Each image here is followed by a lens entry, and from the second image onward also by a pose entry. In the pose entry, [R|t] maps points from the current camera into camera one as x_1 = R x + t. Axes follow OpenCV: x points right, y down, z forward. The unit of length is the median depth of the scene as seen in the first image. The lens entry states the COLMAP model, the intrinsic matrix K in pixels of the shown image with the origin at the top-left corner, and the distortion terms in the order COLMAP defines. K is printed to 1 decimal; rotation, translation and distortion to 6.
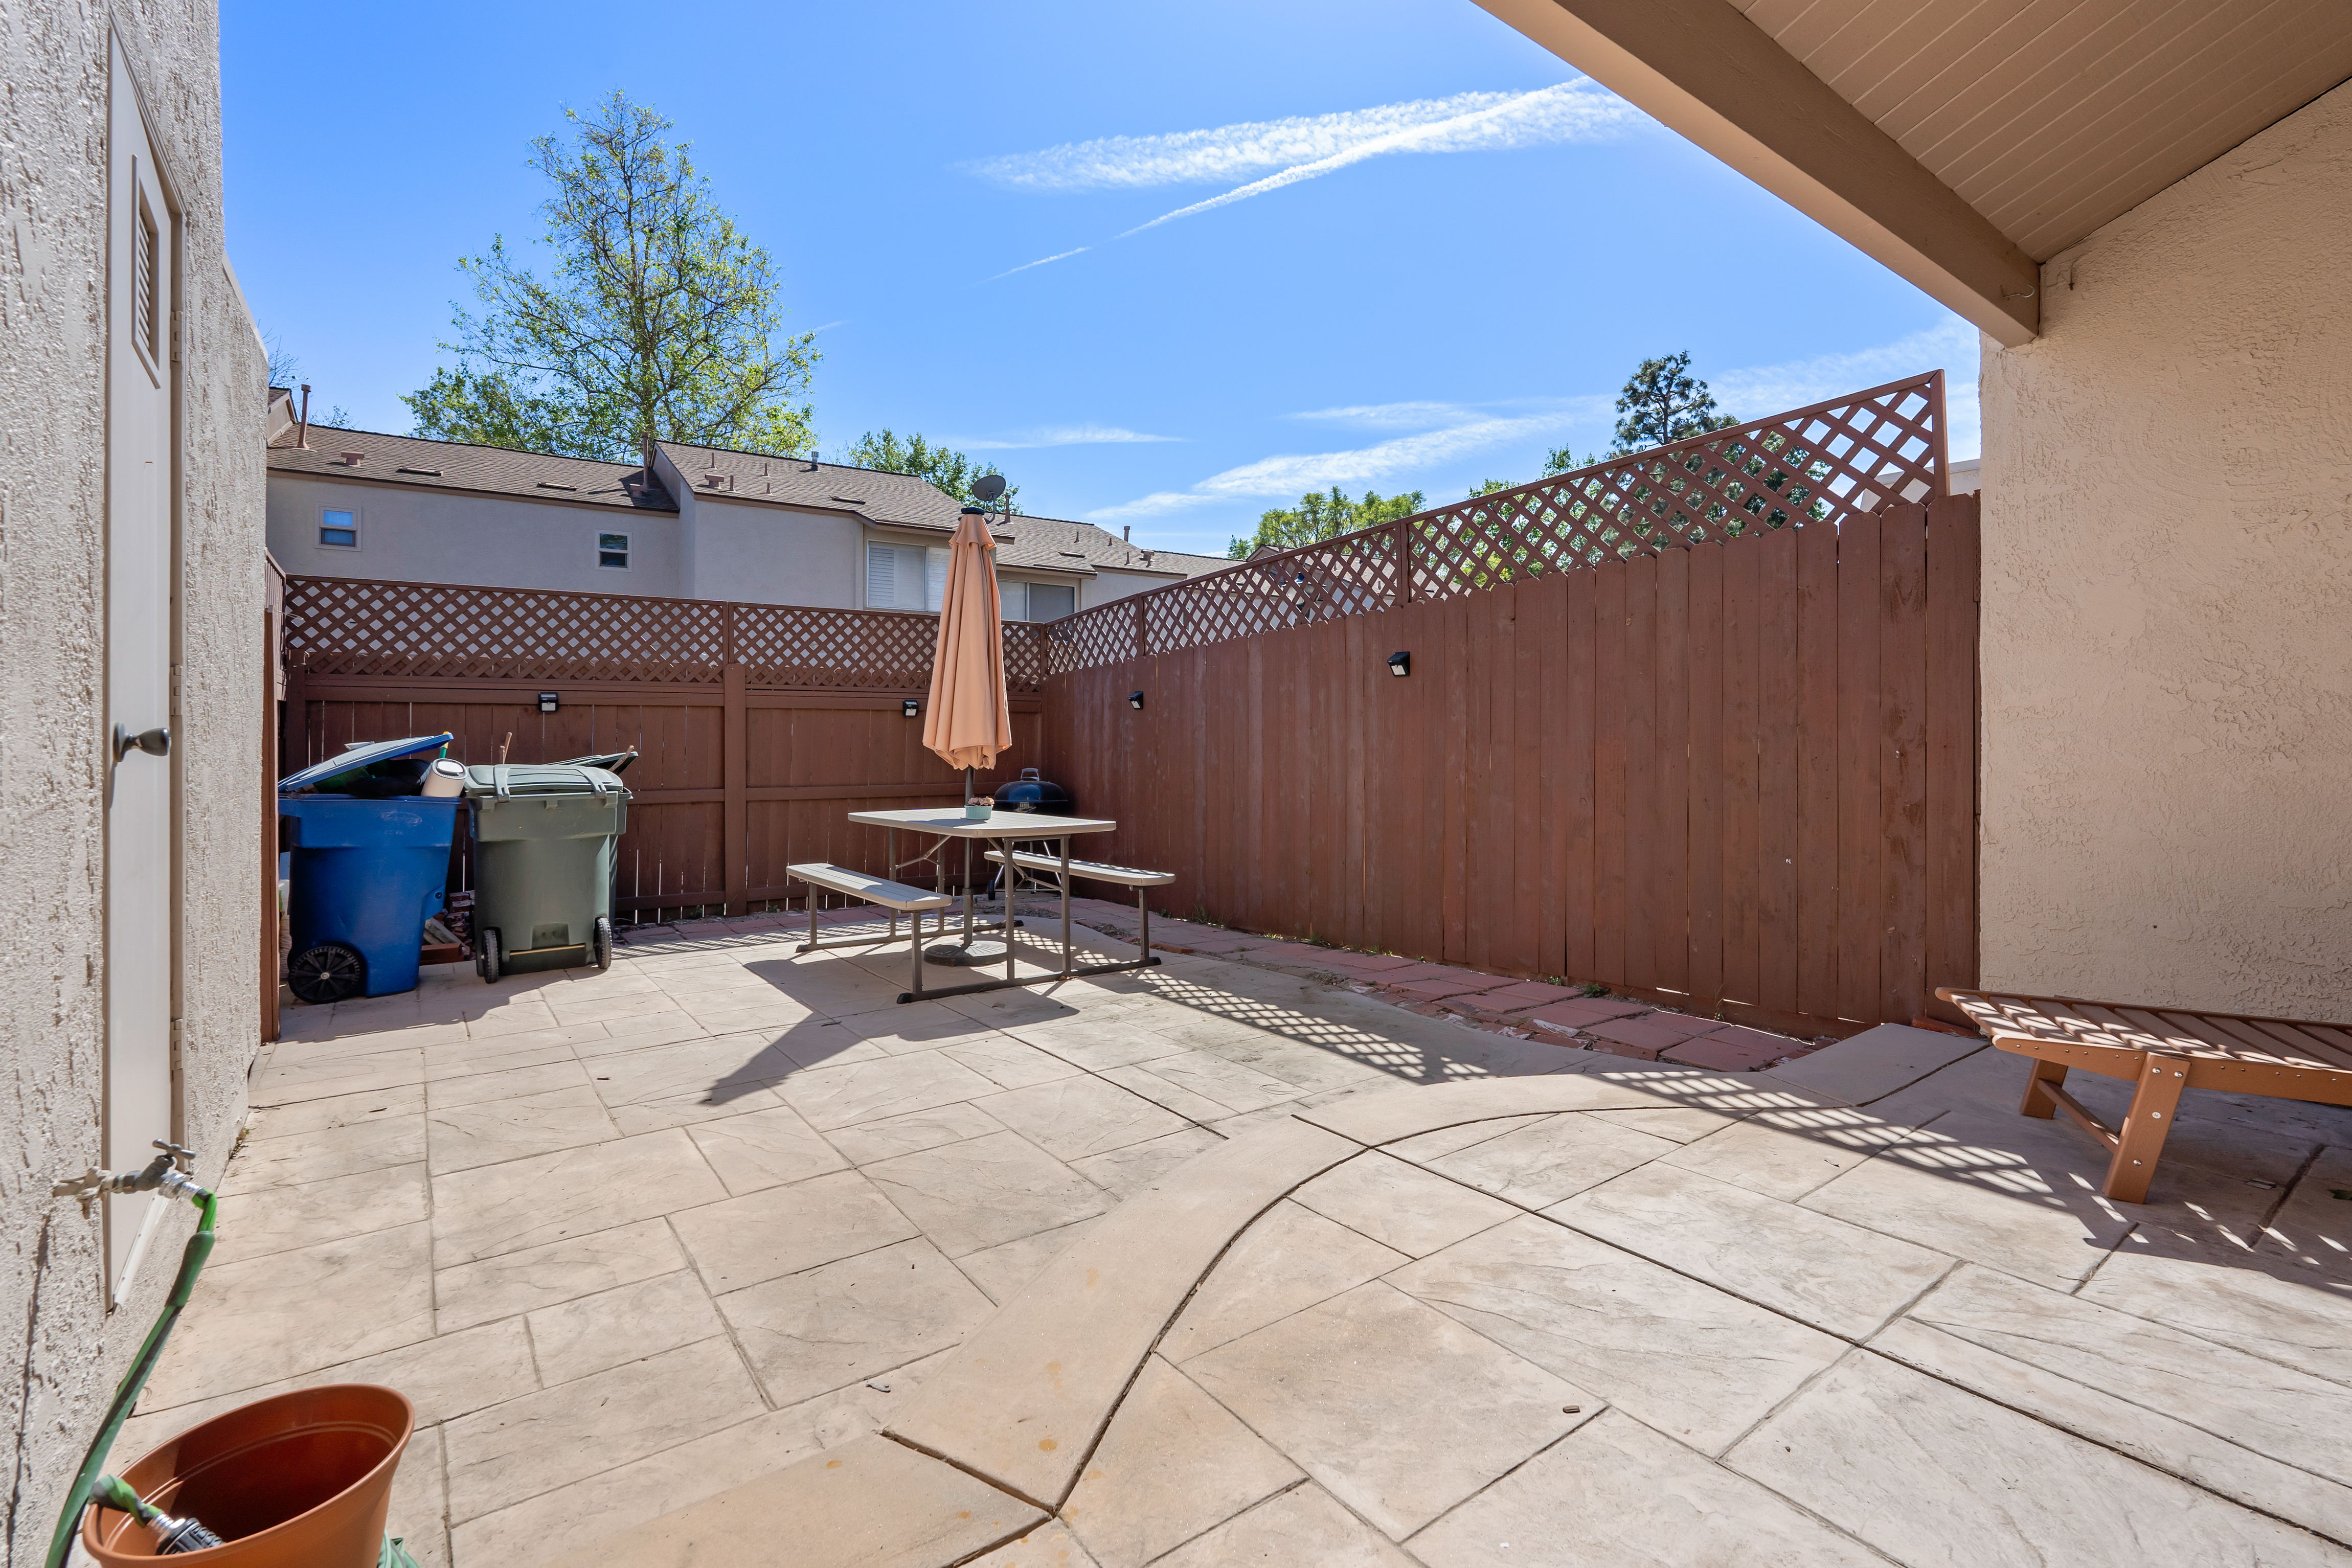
lens RADIAL K [[1055.0, 0, 1174.5], [0, 1055.0, 765.8], [0, 0, 1]] dist [-0.002658, -0.000172]
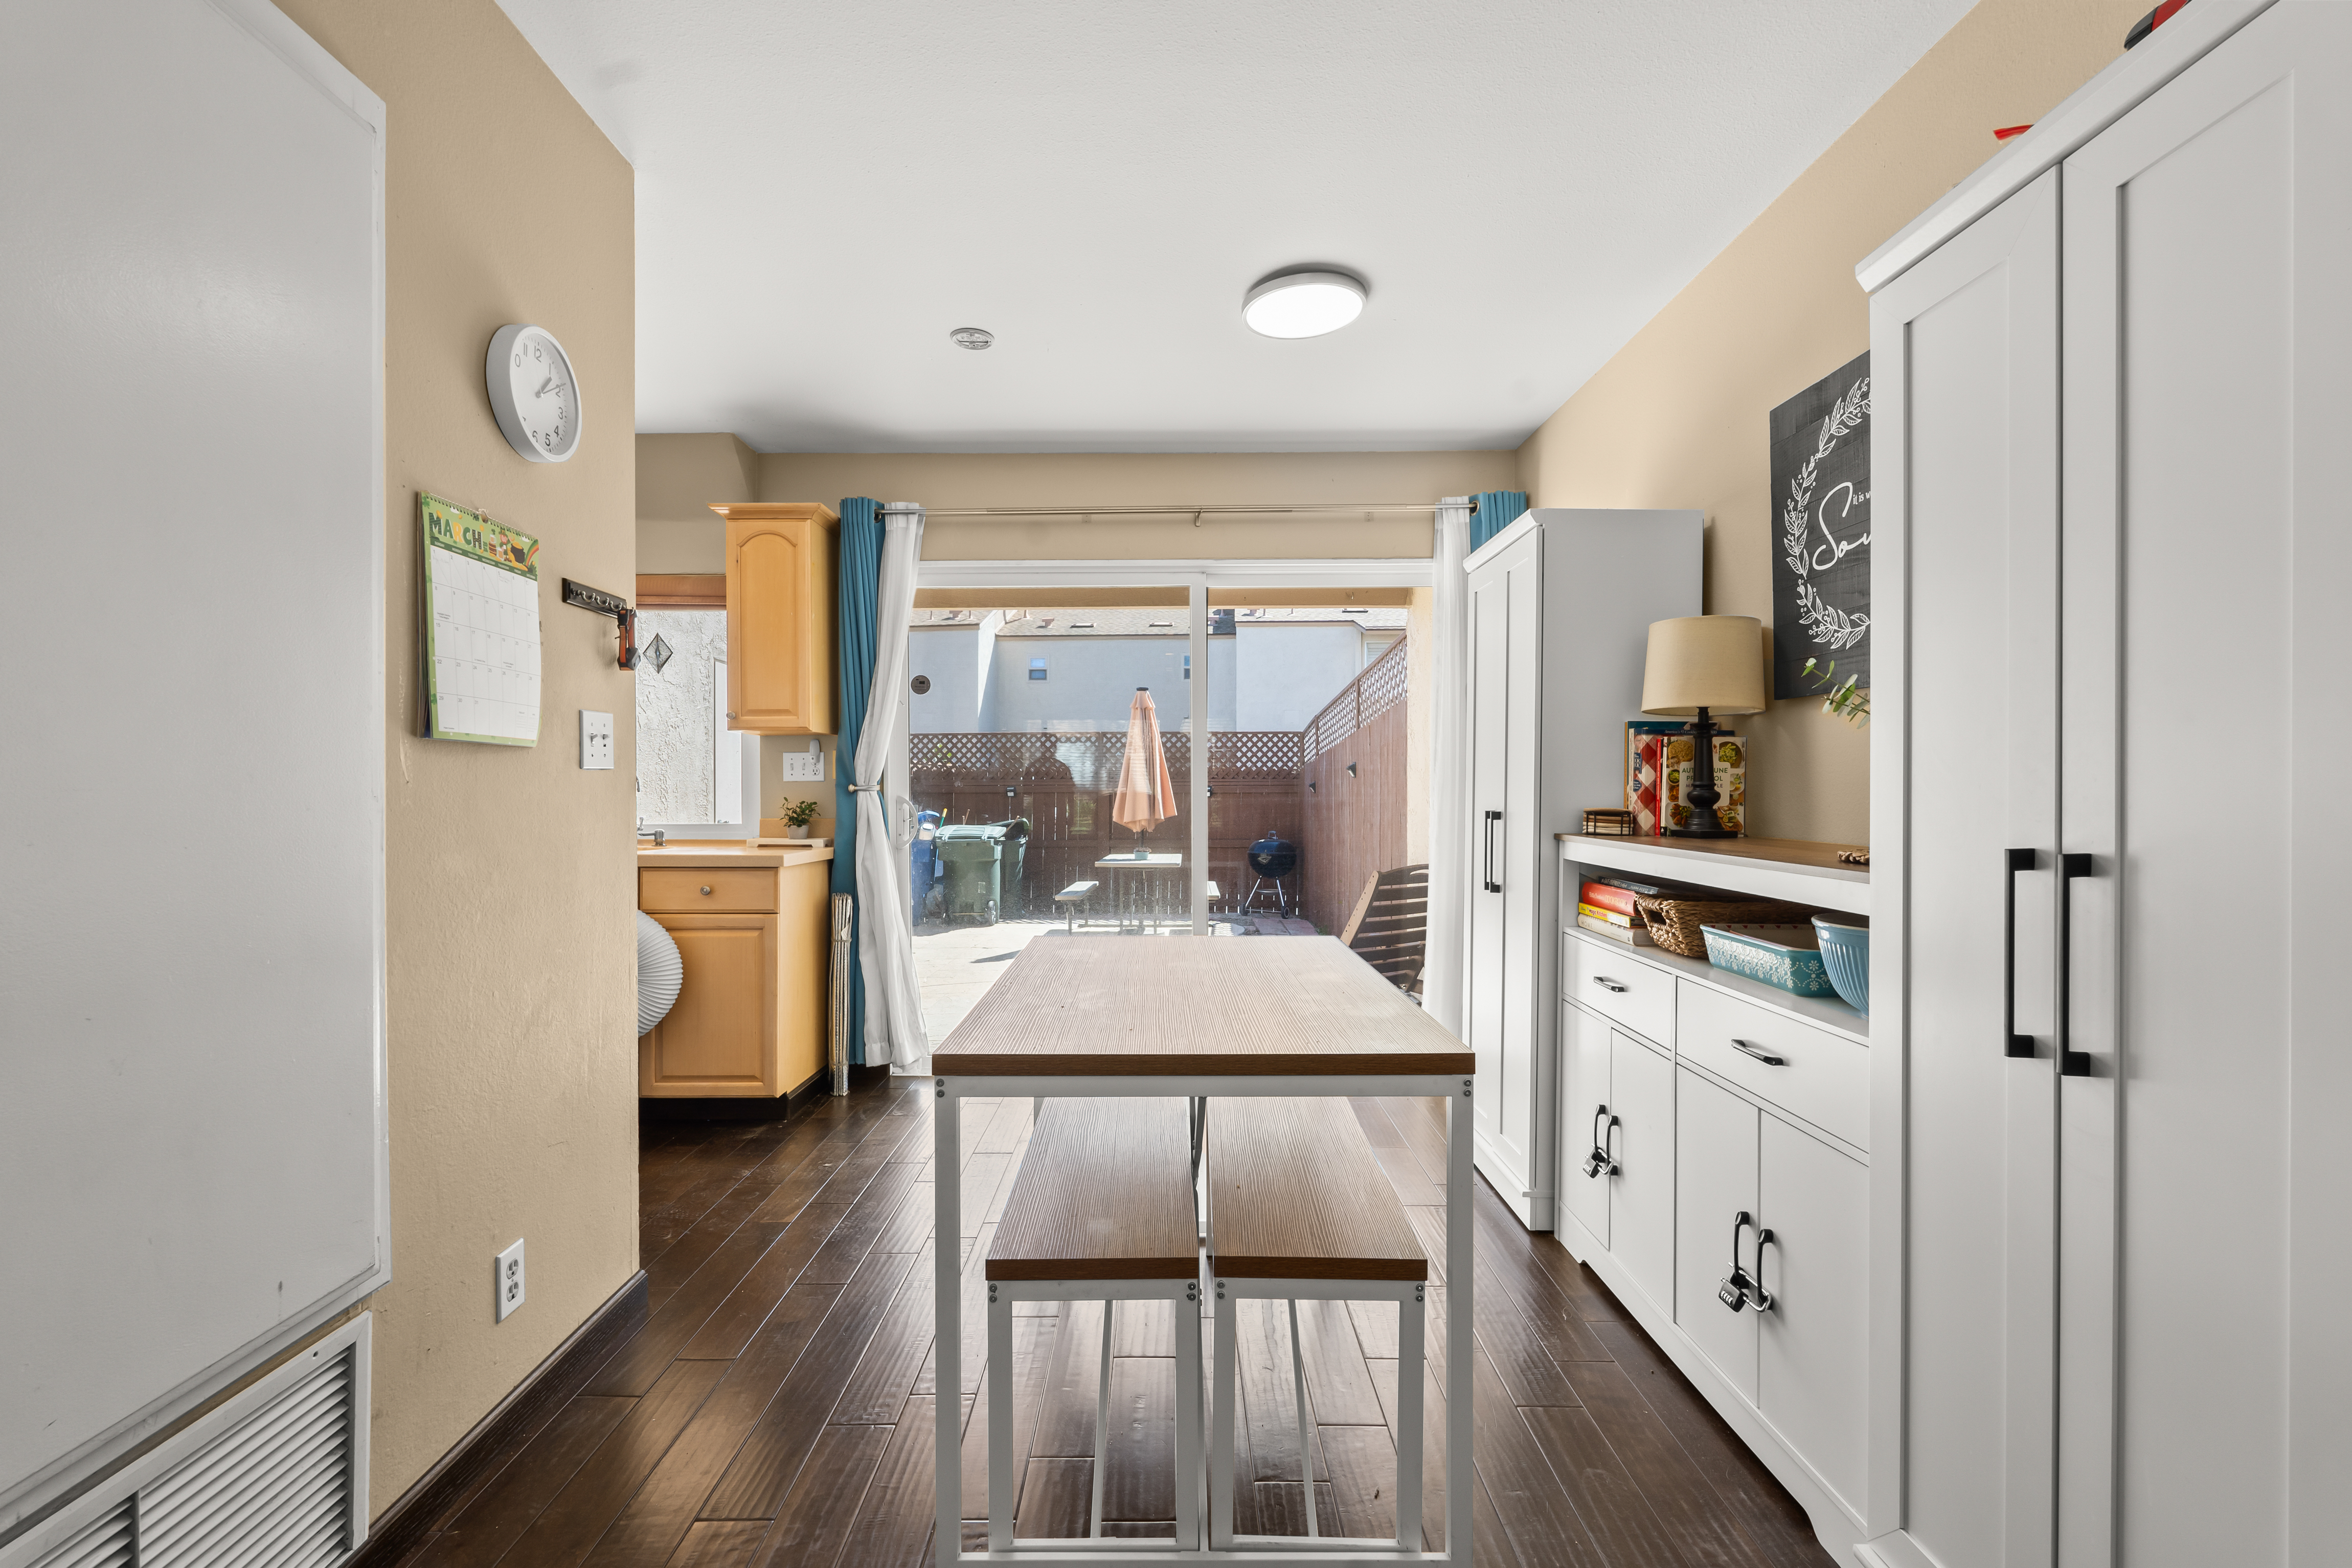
lens RADIAL K [[1029.5, 0, 1169.9], [0, 1029.5, 791.4], [0, 0, 1]] dist [-0.001134, -0.000100]
pose [[0.806936, -0.003949, -0.590626, 0.680333], [-0.013948, 0.999571, -0.025739, -0.016837], [0.590474, 0.029008, 0.806535, -0.296096]]
